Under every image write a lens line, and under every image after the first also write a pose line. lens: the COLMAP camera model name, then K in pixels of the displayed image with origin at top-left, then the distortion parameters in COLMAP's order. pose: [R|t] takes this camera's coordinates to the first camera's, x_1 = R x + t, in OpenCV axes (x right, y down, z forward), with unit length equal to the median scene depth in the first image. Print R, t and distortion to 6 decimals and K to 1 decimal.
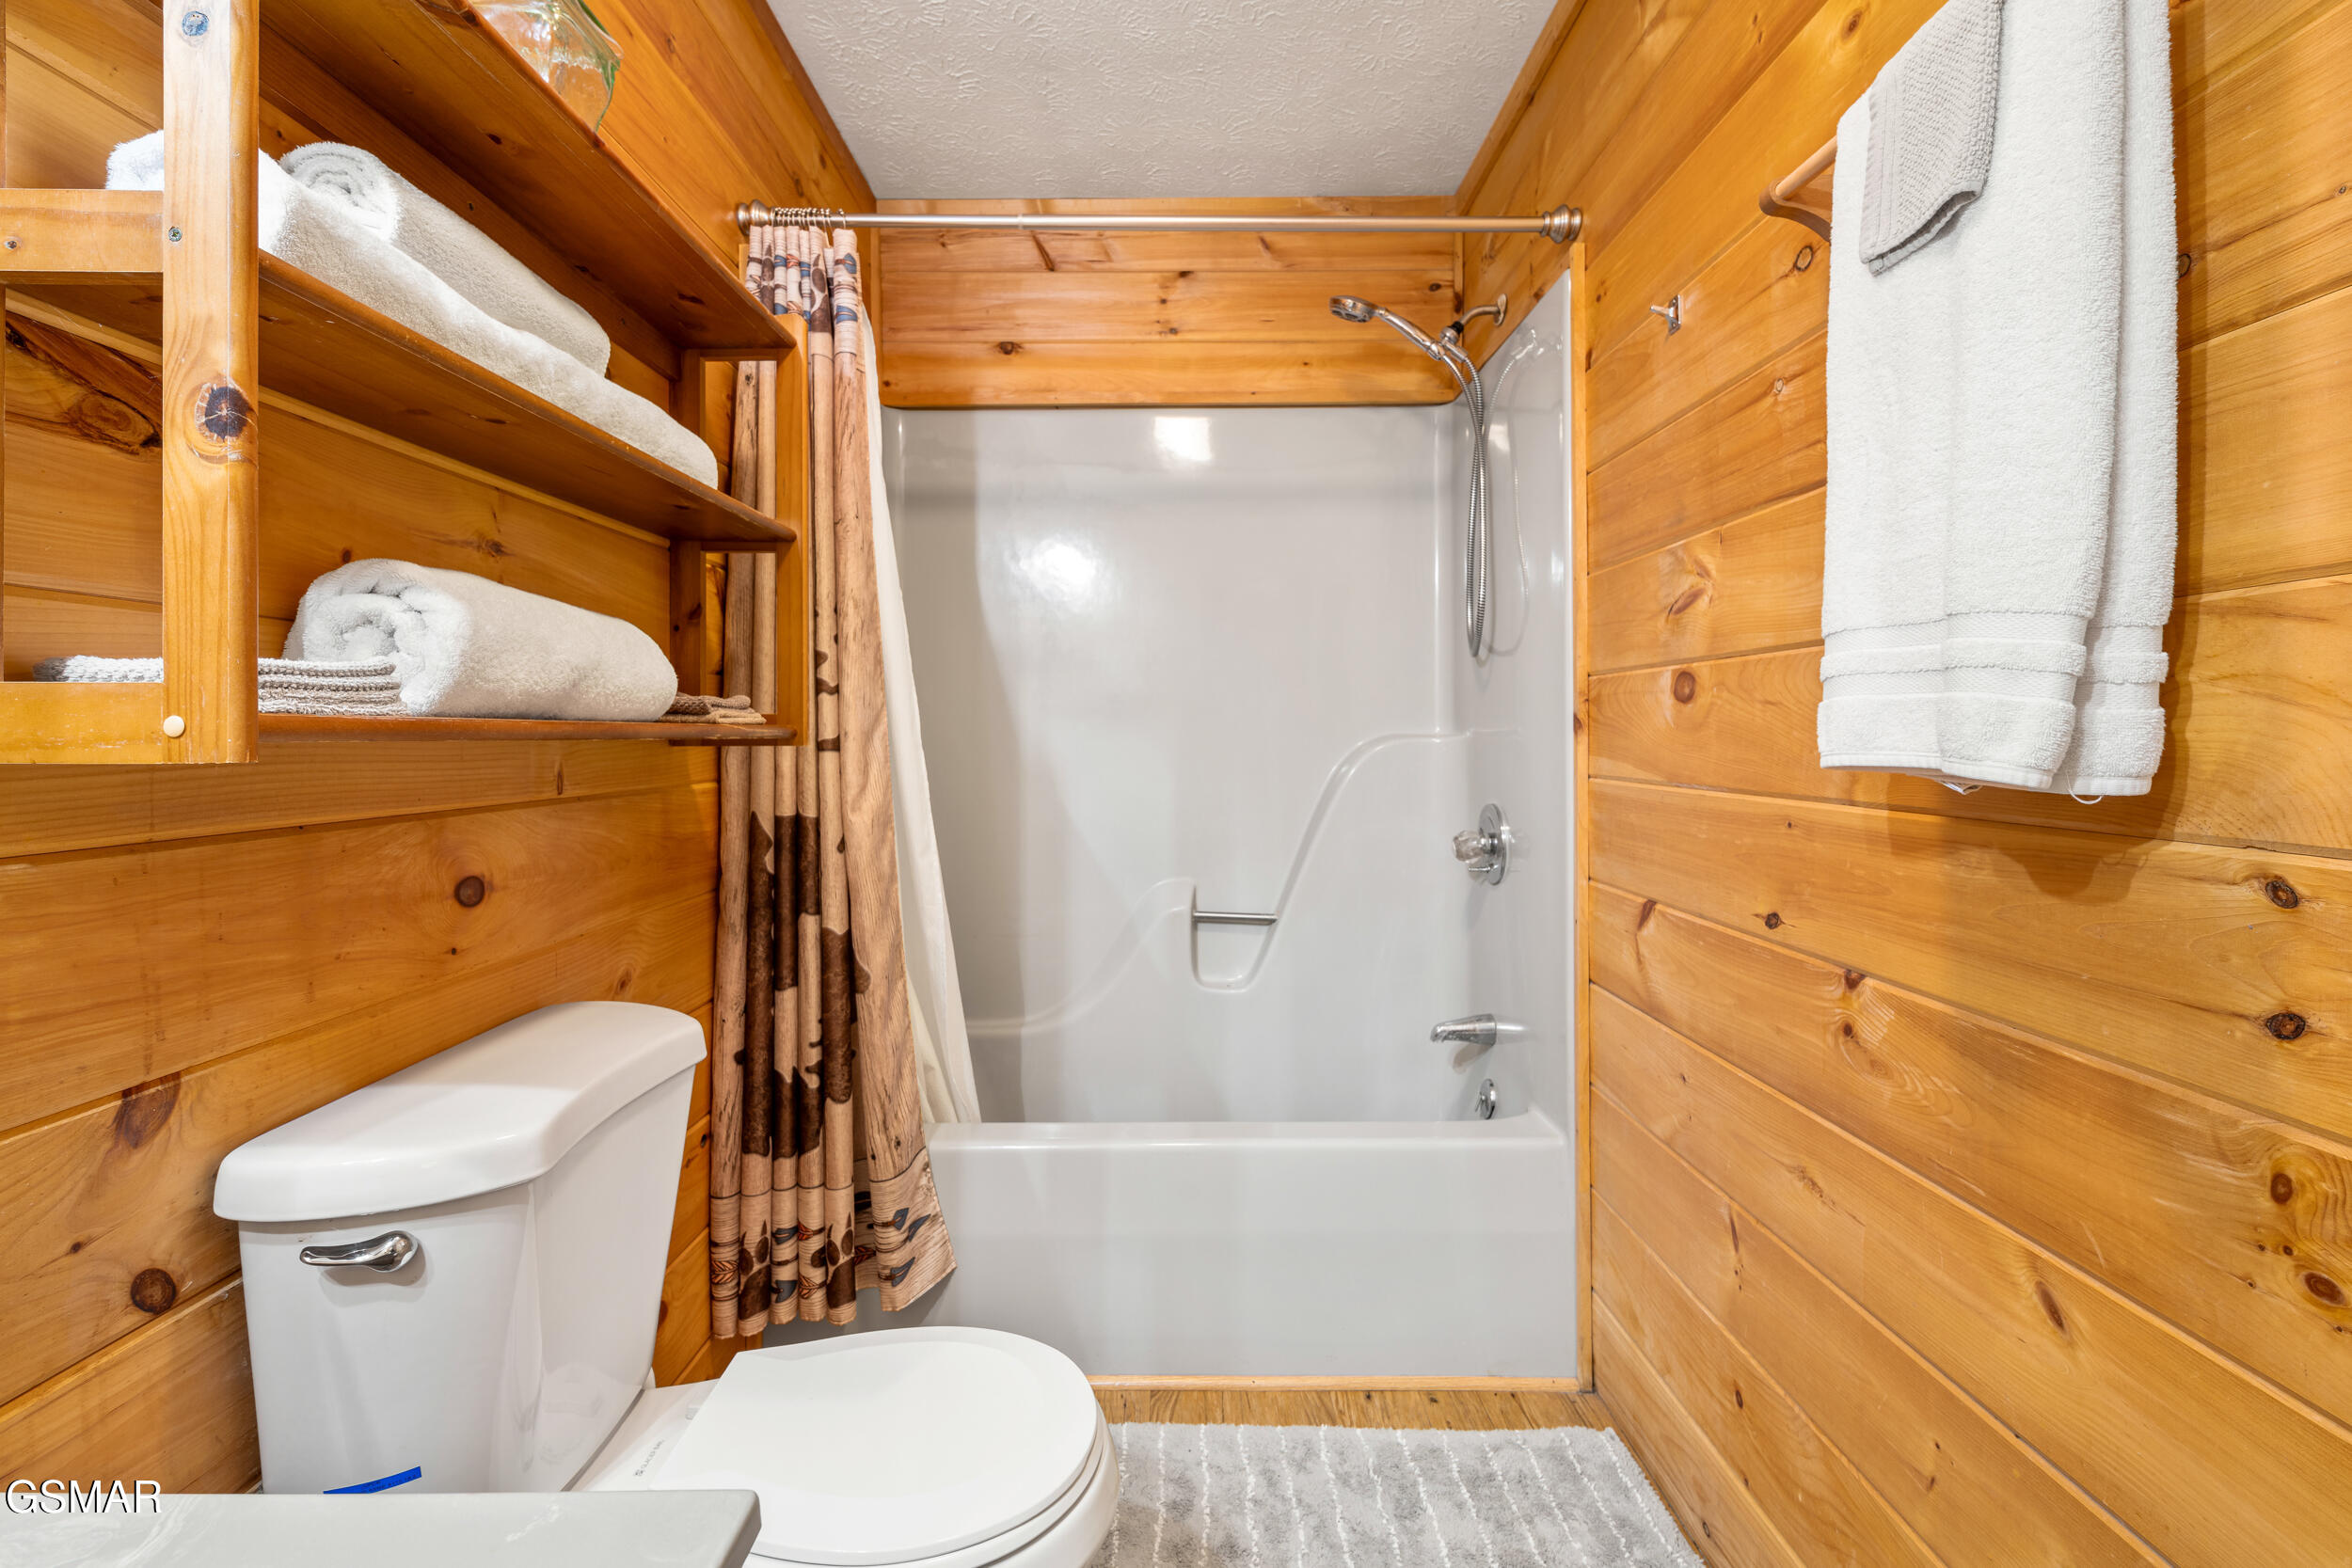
lens RADIAL K [[1017.5, 0, 1196.4], [0, 1017.5, 732.9], [0, 0, 1]] dist [0.003821, 0.000051]
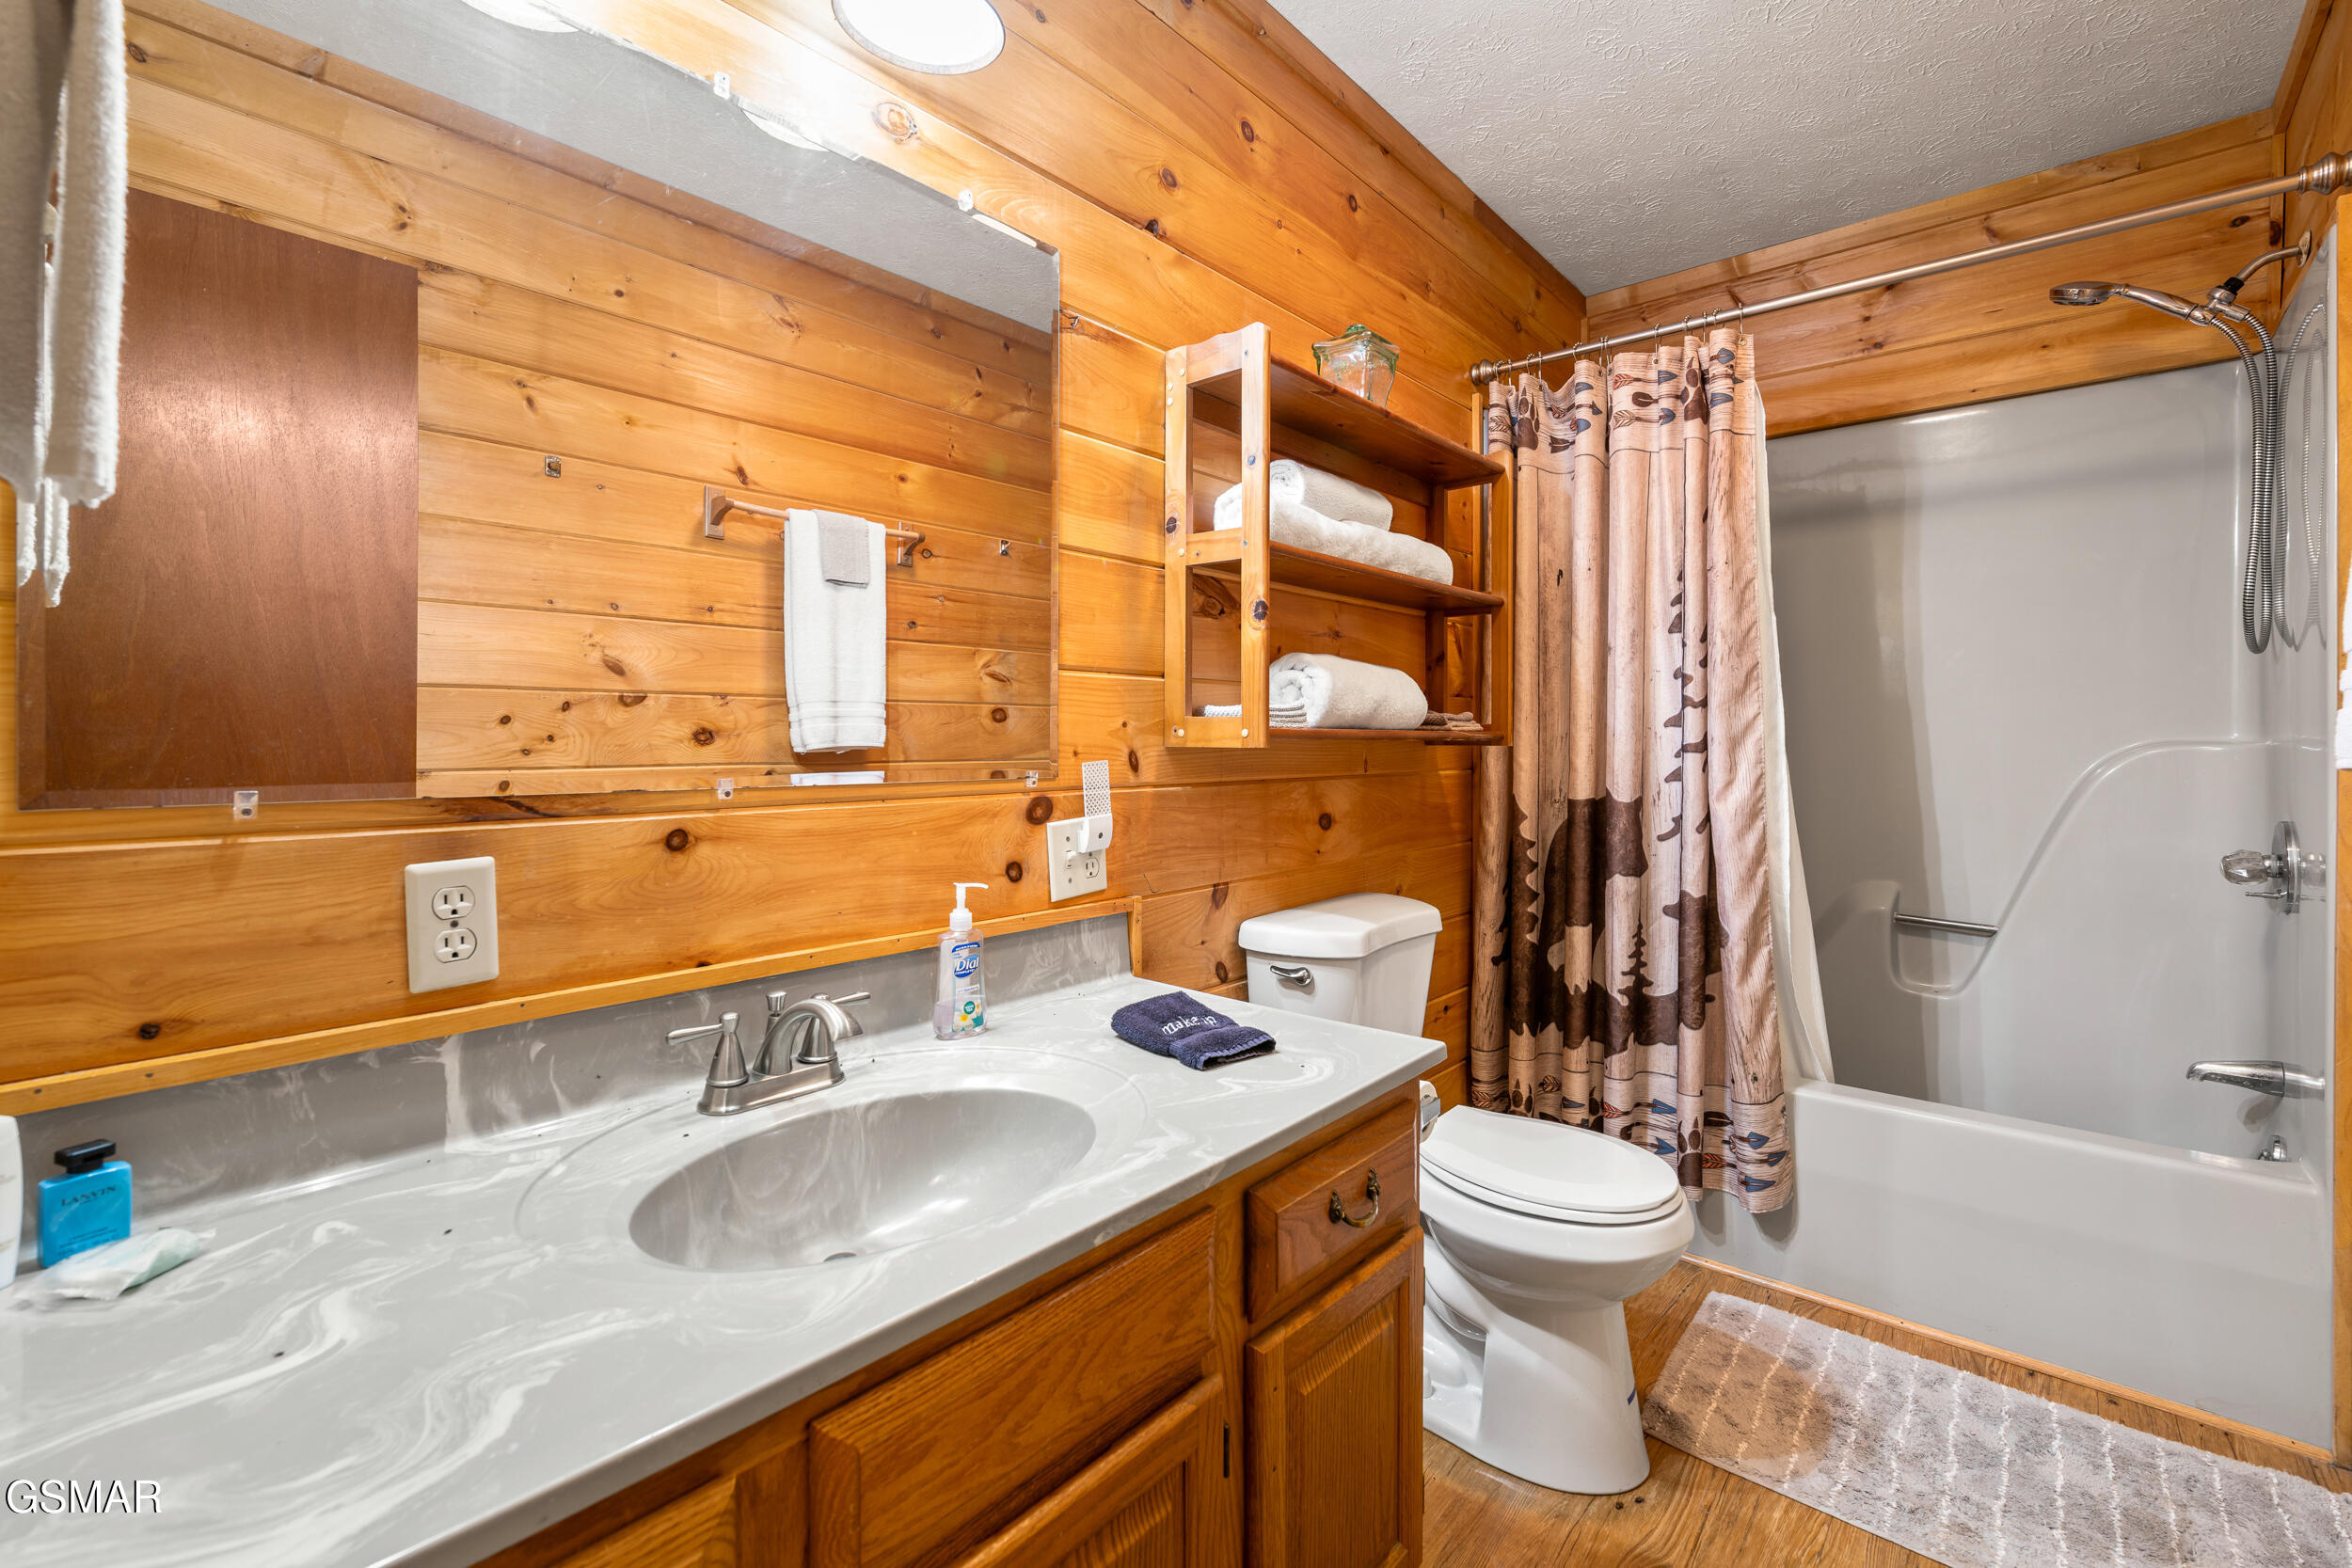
lens RADIAL K [[1017.5, 0, 1196.4], [0, 1017.5, 732.9], [0, 0, 1]] dist [0.003821, 0.000051]
pose [[0.758616, 0.000430, -0.651538, 0.263046], [-0.003621, 0.999987, -0.003557, 0.001276], [0.651528, 0.005057, 0.758608, -0.463524]]
